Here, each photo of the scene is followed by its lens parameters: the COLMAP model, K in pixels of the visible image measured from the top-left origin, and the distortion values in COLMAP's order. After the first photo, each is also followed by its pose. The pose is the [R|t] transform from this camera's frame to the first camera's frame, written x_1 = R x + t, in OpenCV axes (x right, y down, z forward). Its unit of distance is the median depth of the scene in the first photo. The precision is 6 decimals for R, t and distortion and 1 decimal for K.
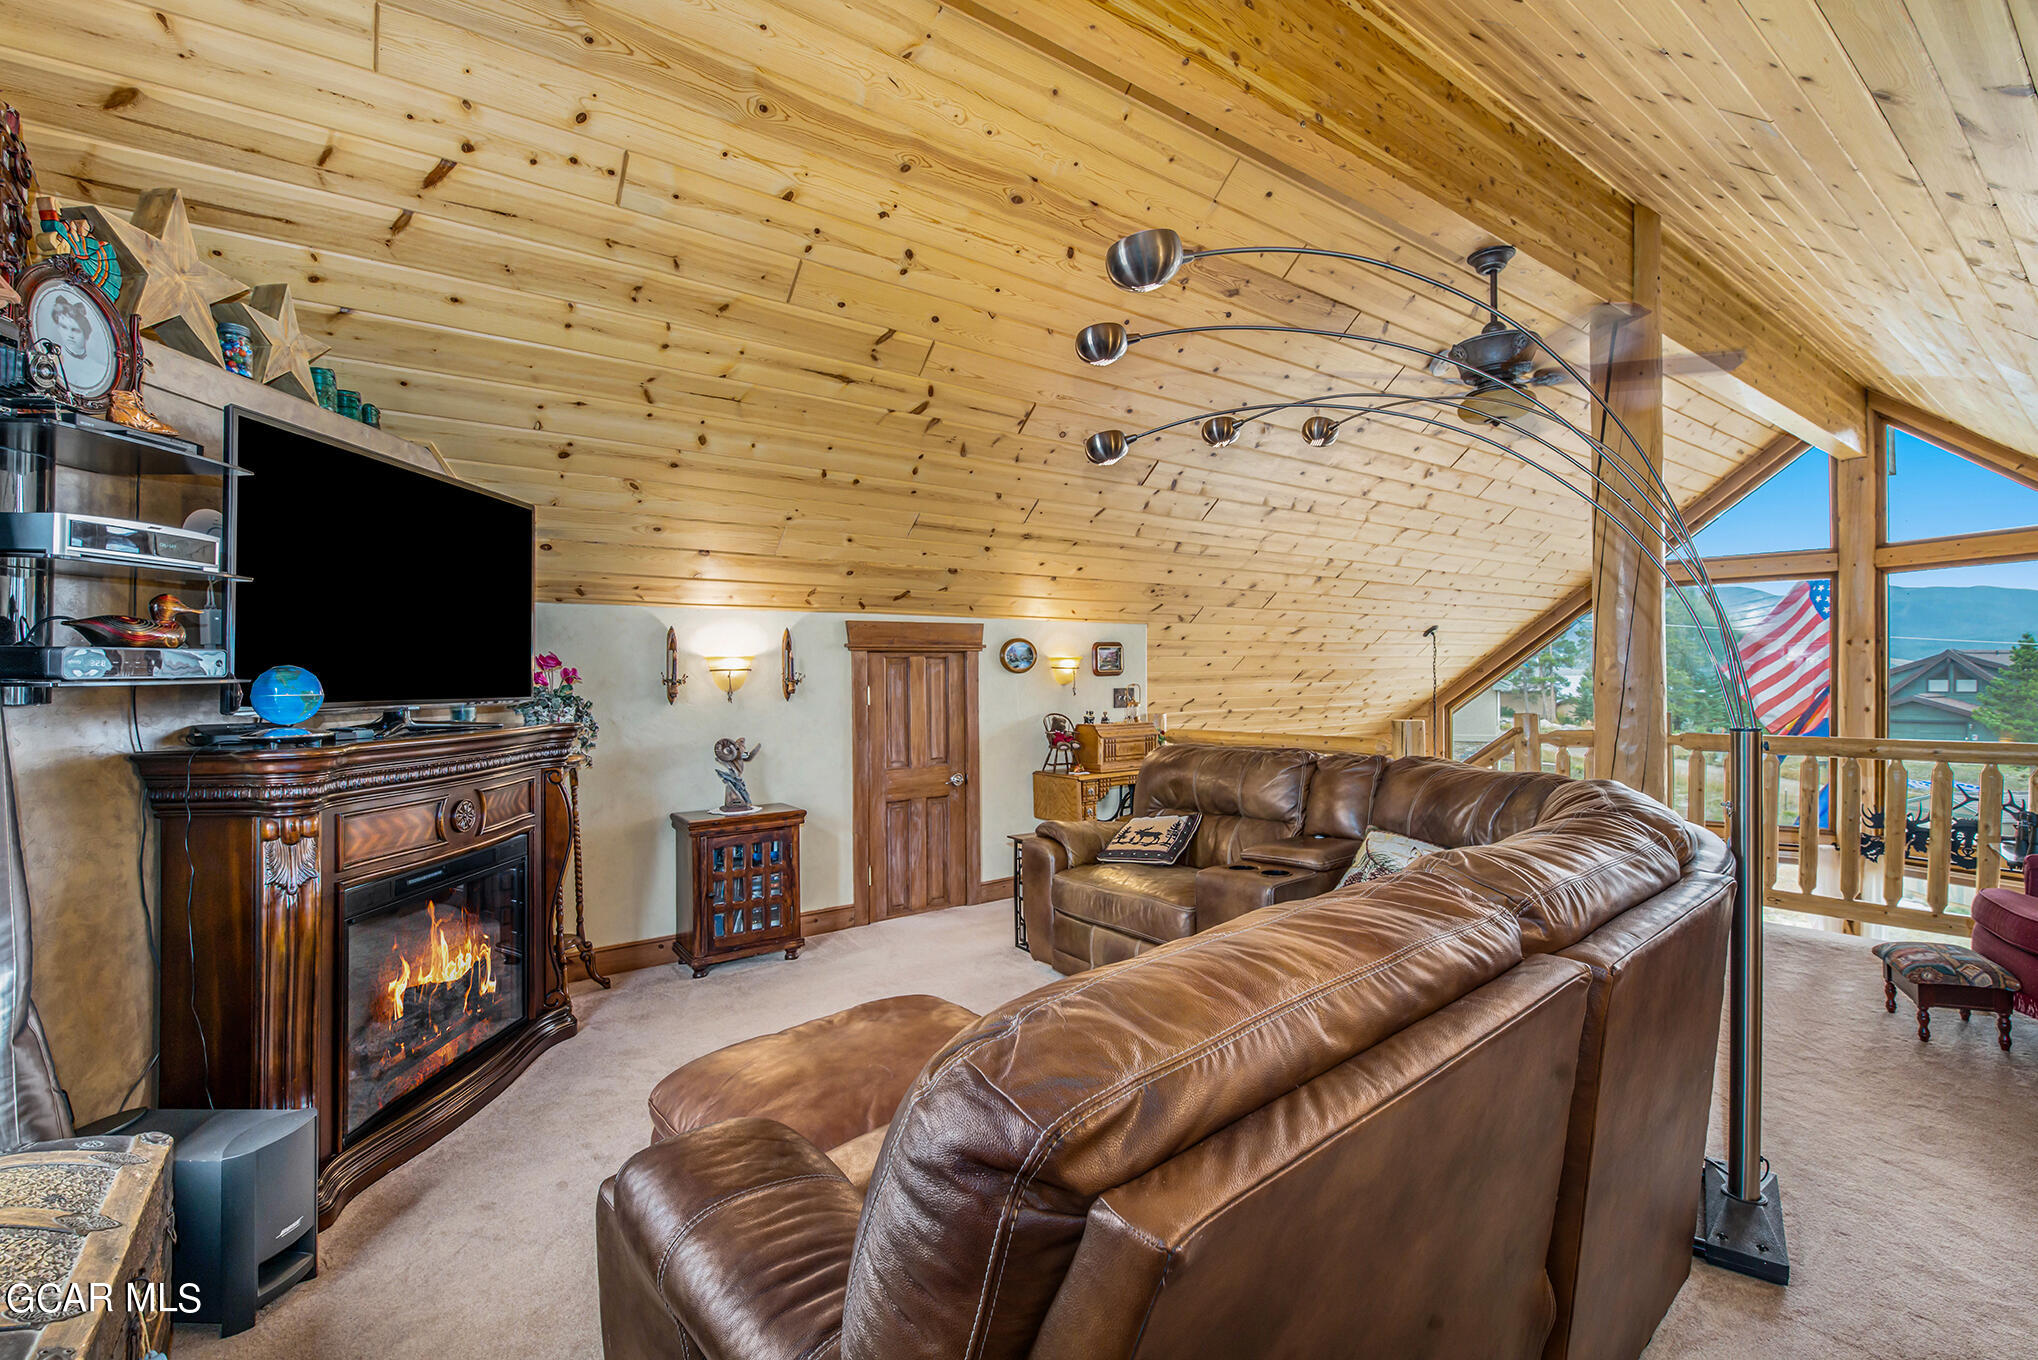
lens RADIAL K [[883.7, 0, 1019.0], [0, 883.7, 680.0], [0, 0, 1]] dist [0.002207, 0.000140]
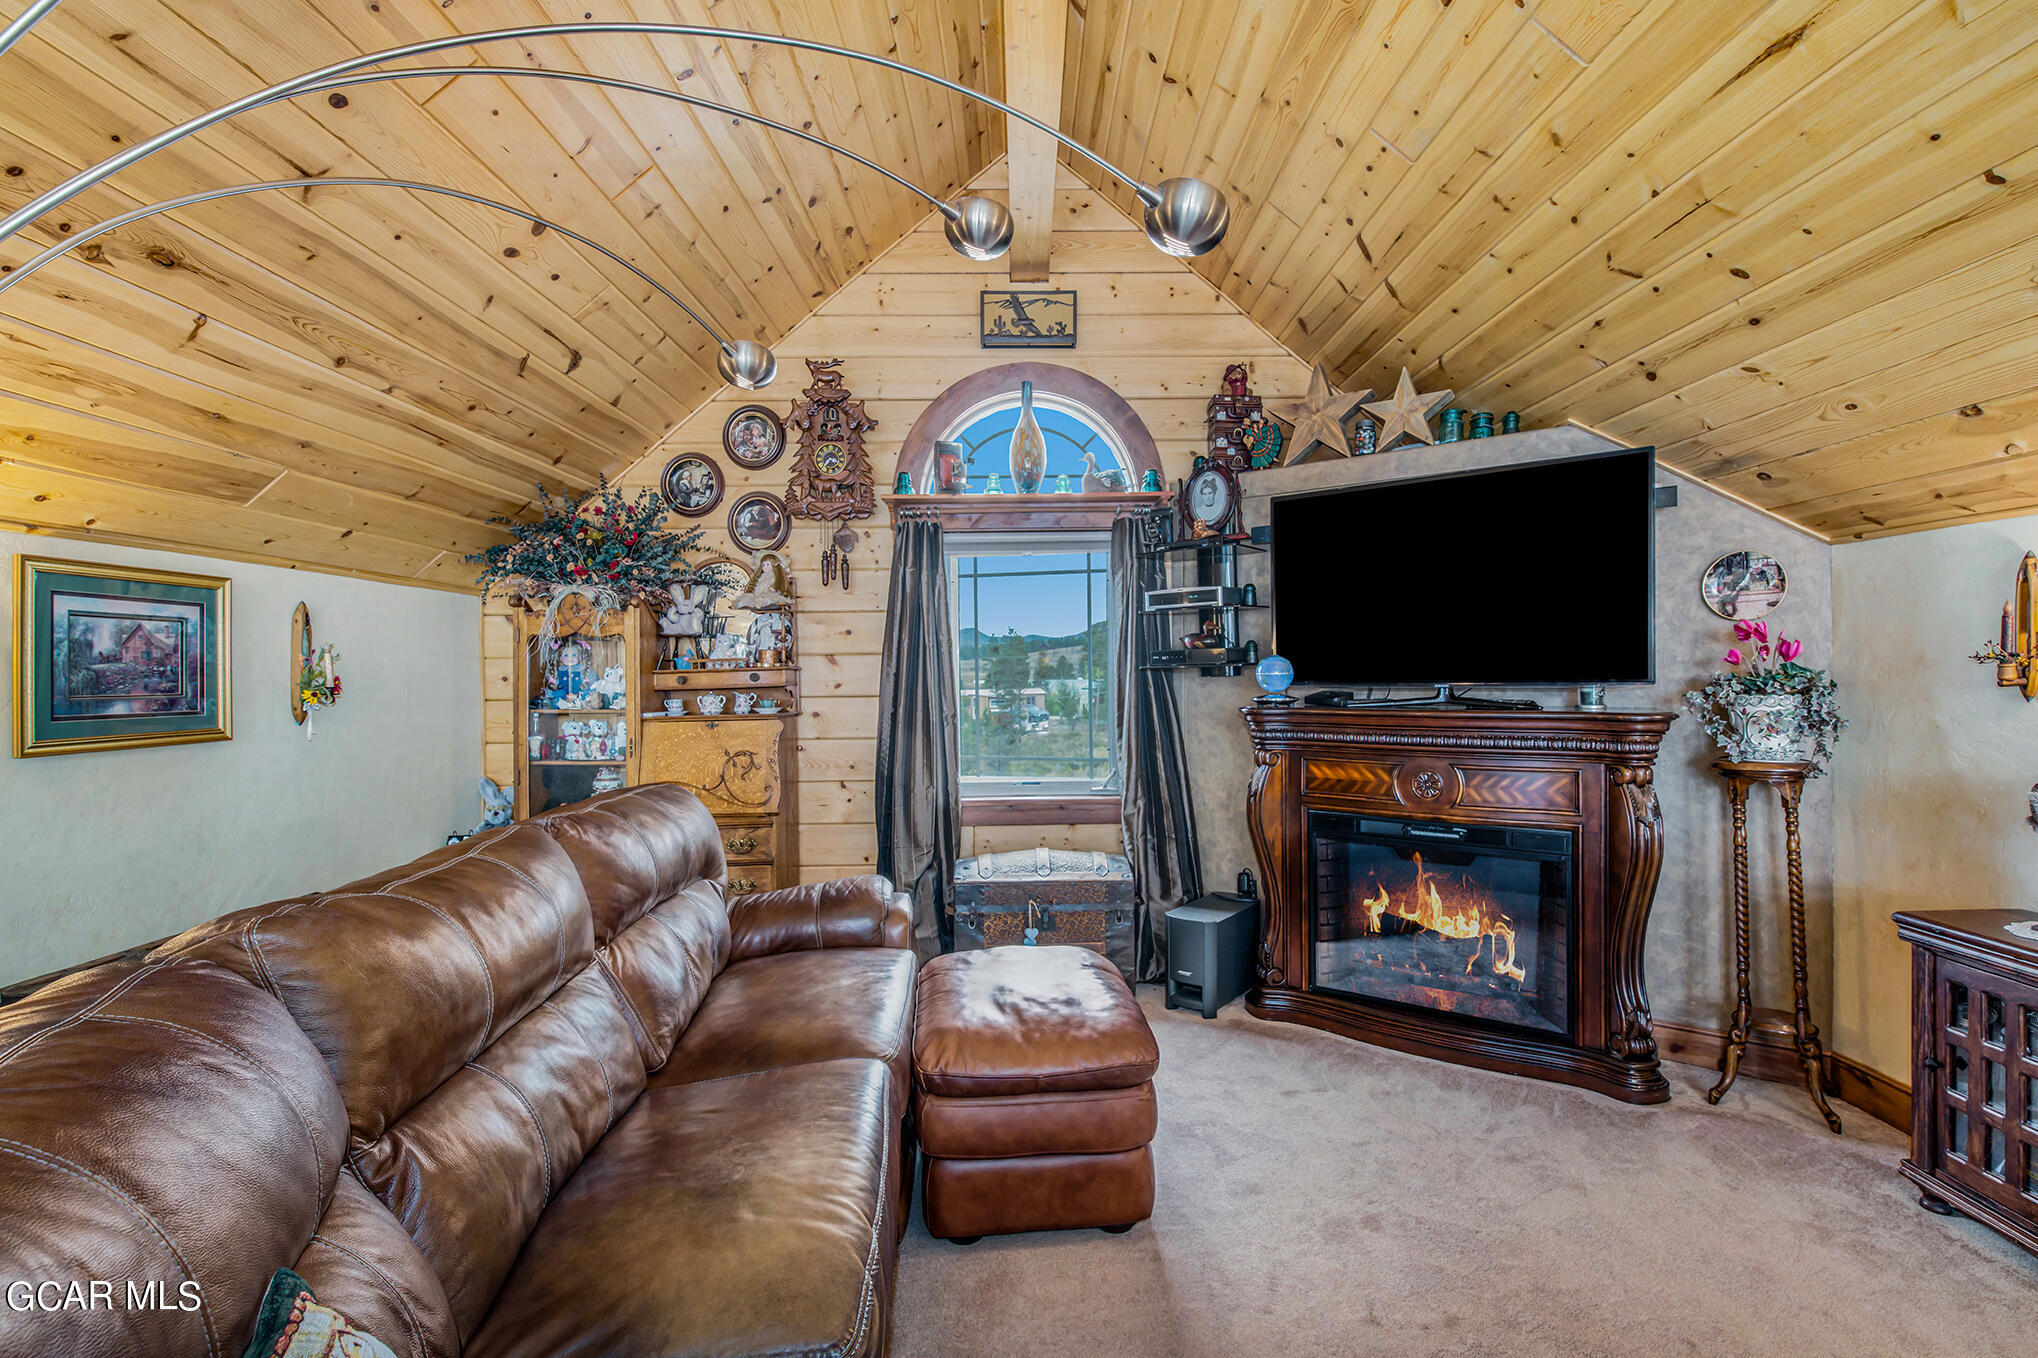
lens RADIAL K [[1011.4, 0, 1019.0], [0, 1011.4, 679.0], [0, 0, 1]] dist [0.000690, -0.000068]
pose [[-0.598237, 0.022618, -0.801000, 0.718826], [0.026263, 0.999618, 0.008612, -0.005689], [0.800889, -0.015885, -0.598603, 1.386810]]
